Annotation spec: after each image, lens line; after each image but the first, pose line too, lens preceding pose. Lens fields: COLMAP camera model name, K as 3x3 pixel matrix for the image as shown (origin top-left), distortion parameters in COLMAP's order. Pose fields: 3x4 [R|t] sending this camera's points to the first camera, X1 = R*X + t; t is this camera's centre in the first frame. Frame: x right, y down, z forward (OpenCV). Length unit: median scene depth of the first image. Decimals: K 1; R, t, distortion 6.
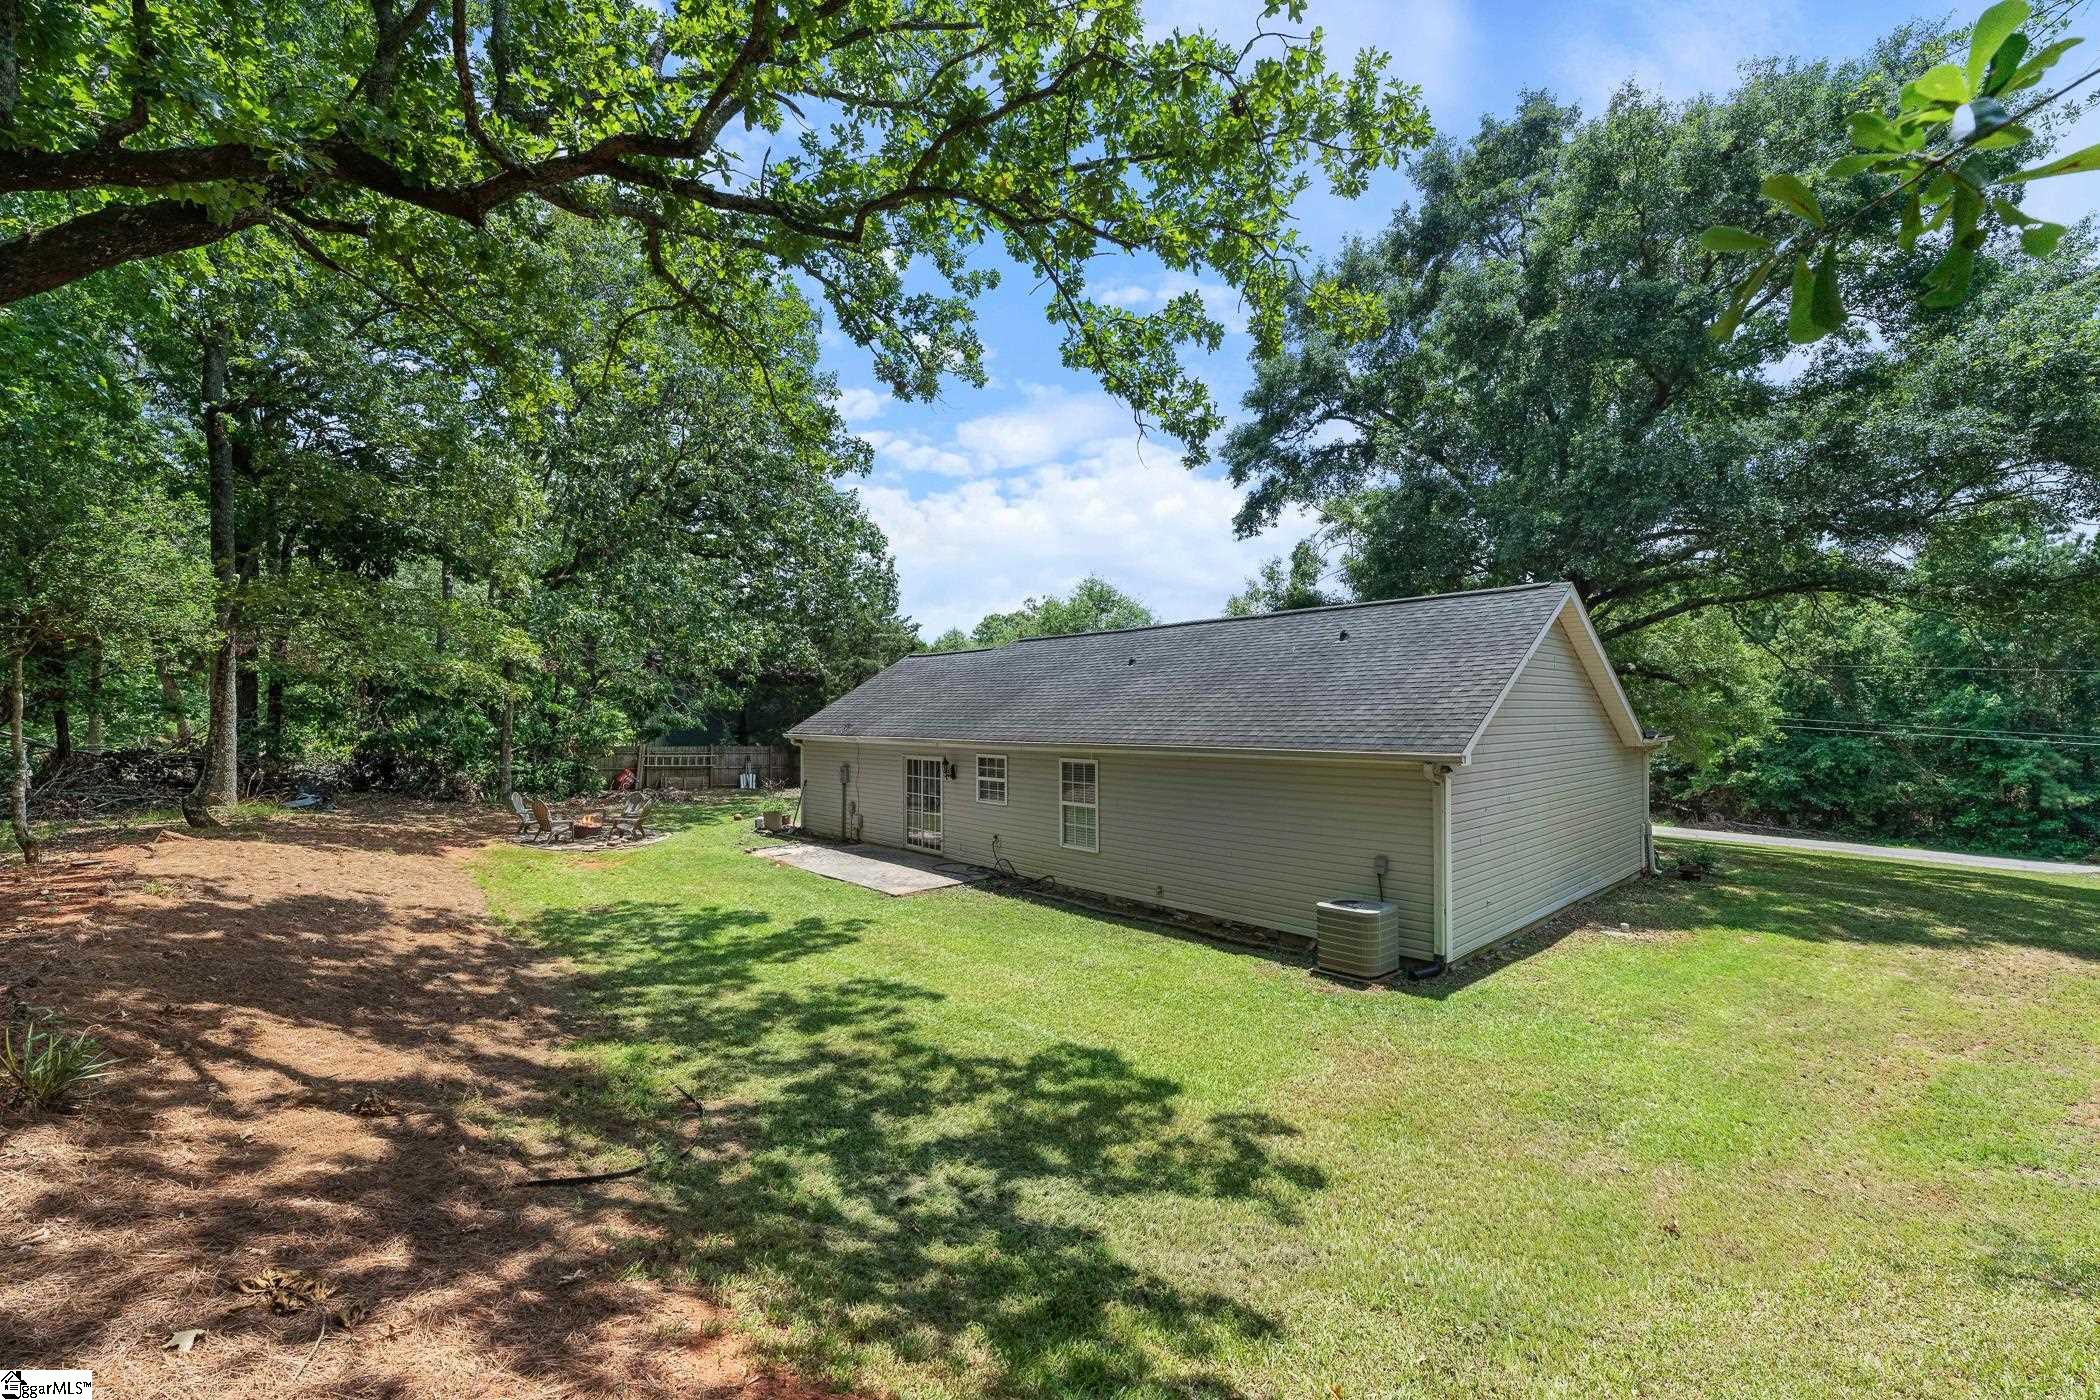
lens RADIAL K [[844.3, 0, 1042.1], [0, 844.3, 702.9], [0, 0, 1]] dist [-0.003060, 0.000088]
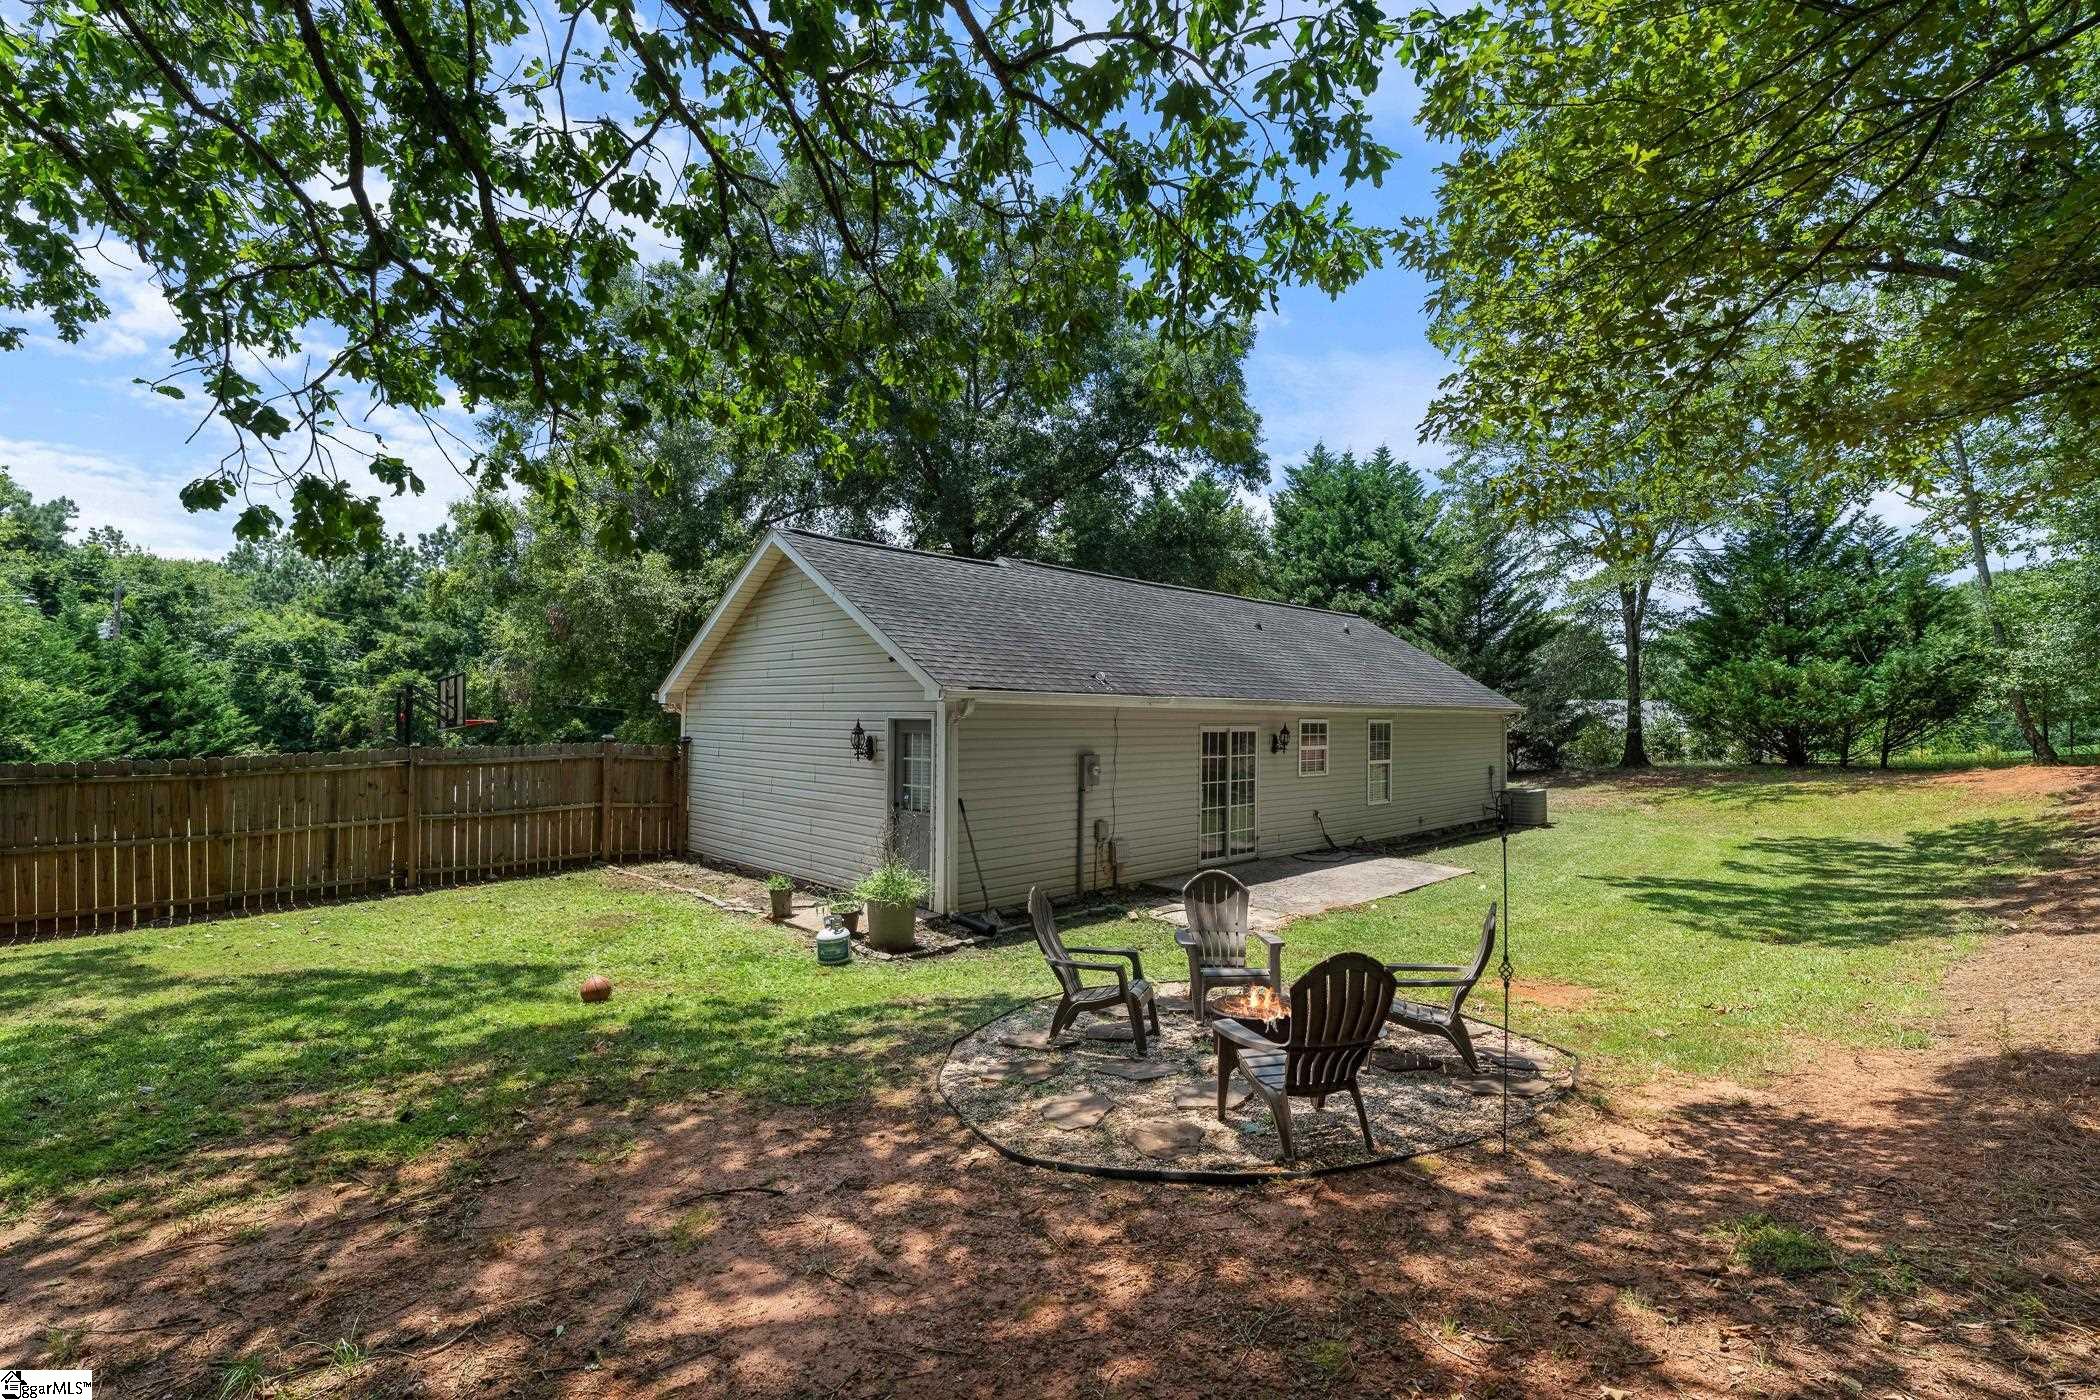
lens RADIAL K [[930.6, 0, 1050.0], [0, 930.6, 700.0], [0, 0, 1]] dist [0.002723, 0.000243]
pose [[-0.034835, 0.020772, 0.999177, -1.317445], [-0.023580, 0.999489, -0.021600, 0.089723], [-0.999115, -0.024314, -0.034328, 1.706631]]
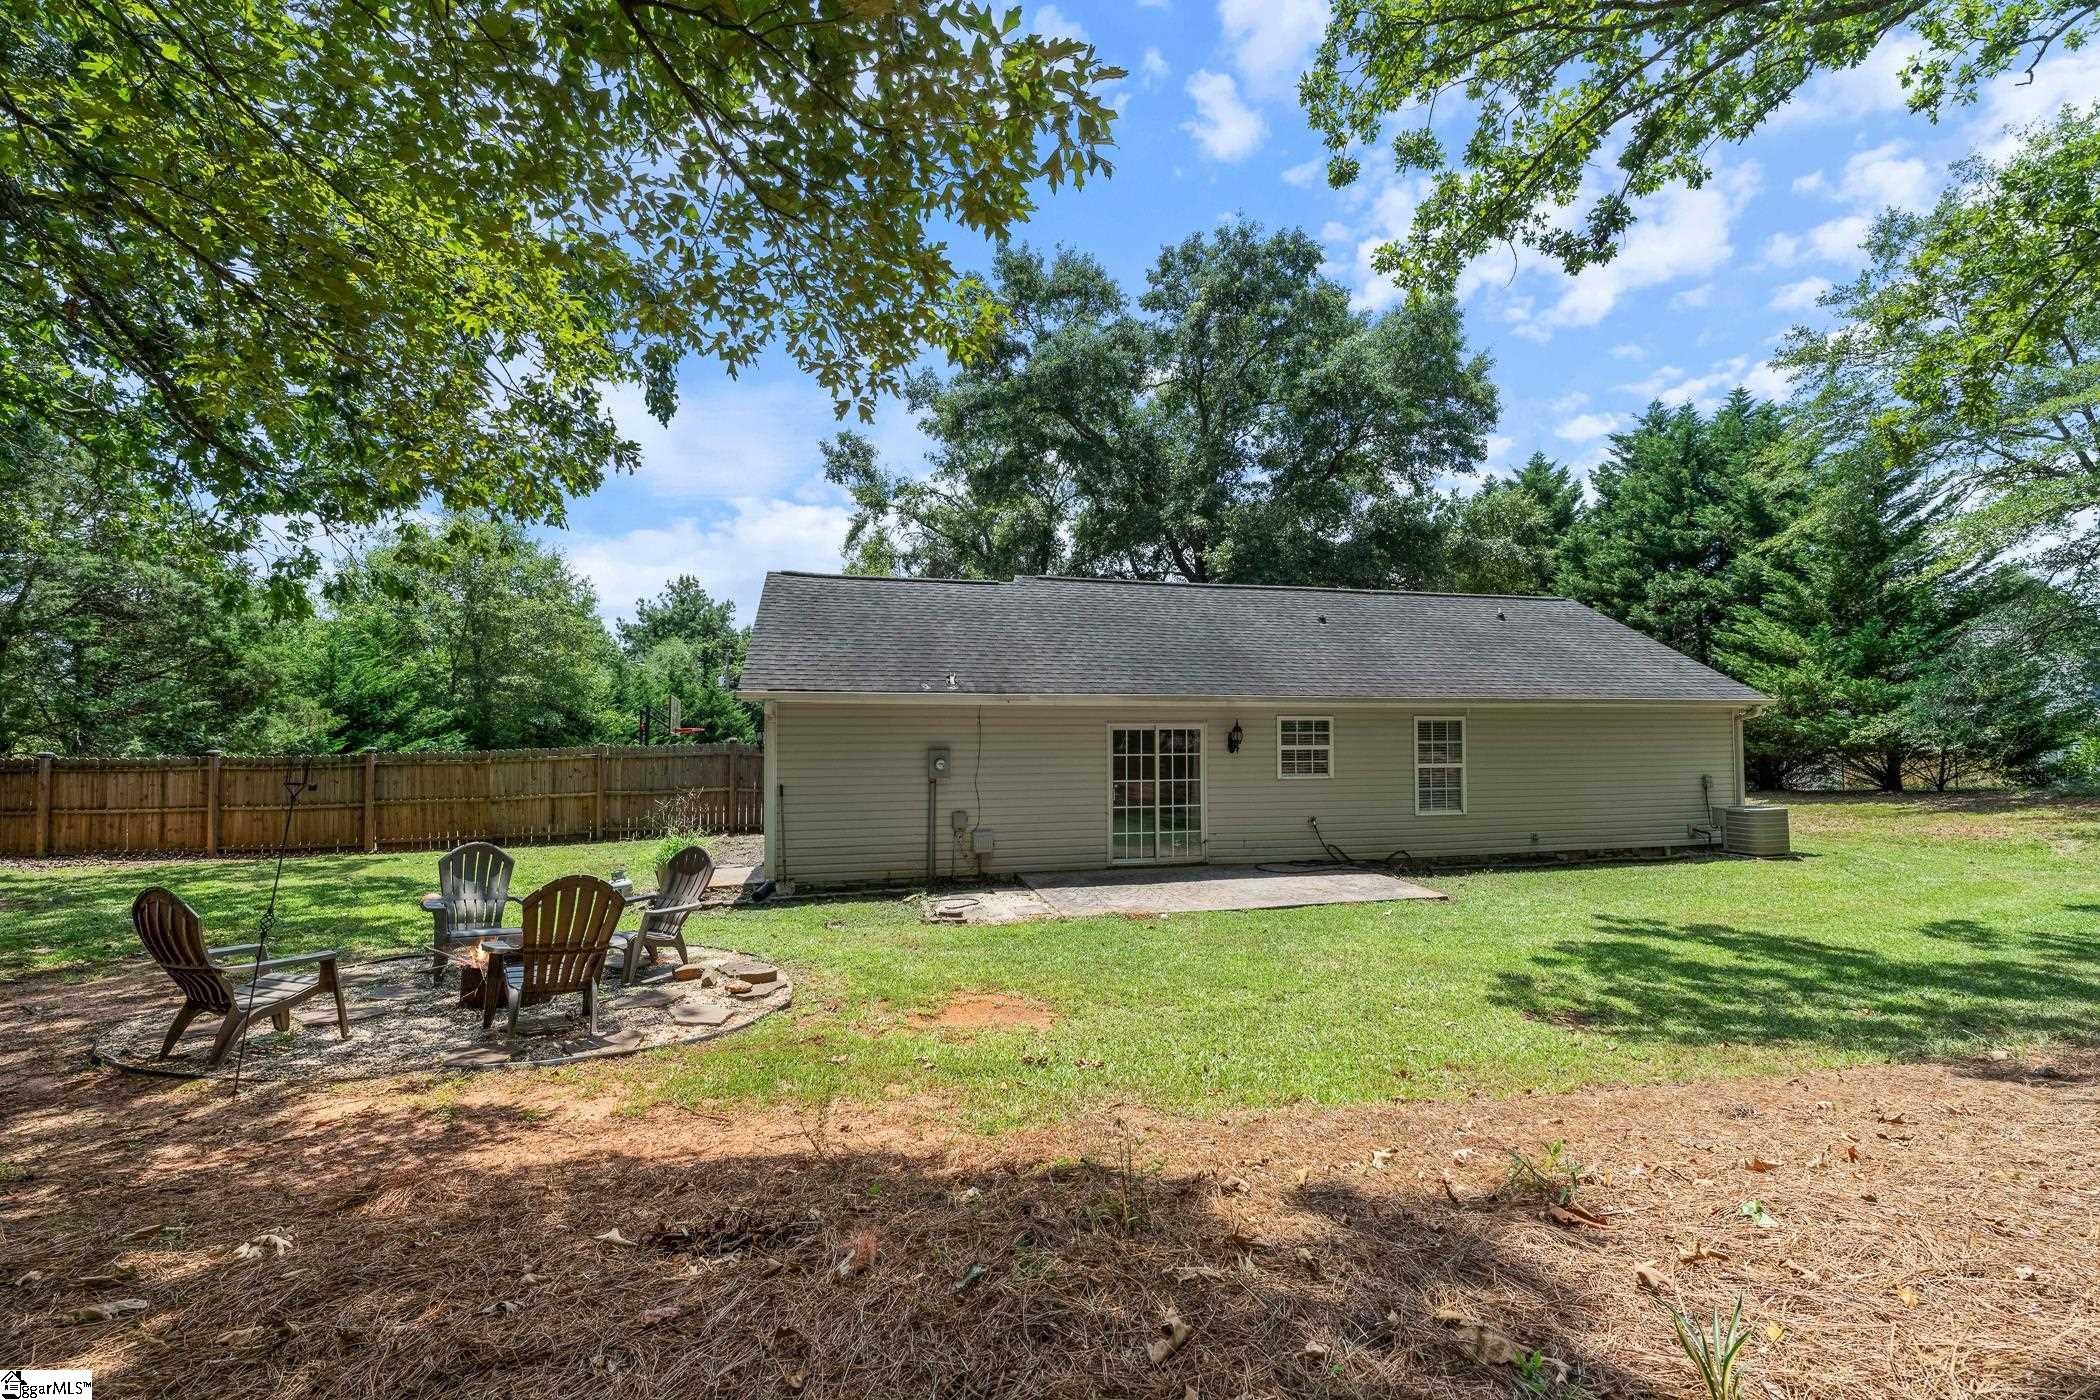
lens RADIAL K [[828.6, 0, 1042.8], [0, 828.6, 705.3], [0, 0, 1]] dist [-0.001852, -0.000250]
pose [[0.478495, 0.030900, 0.877546, -1.122967], [-0.011590, 0.999516, -0.028875, 0.099704], [-0.878014, 0.003646, 0.478621, 1.104784]]
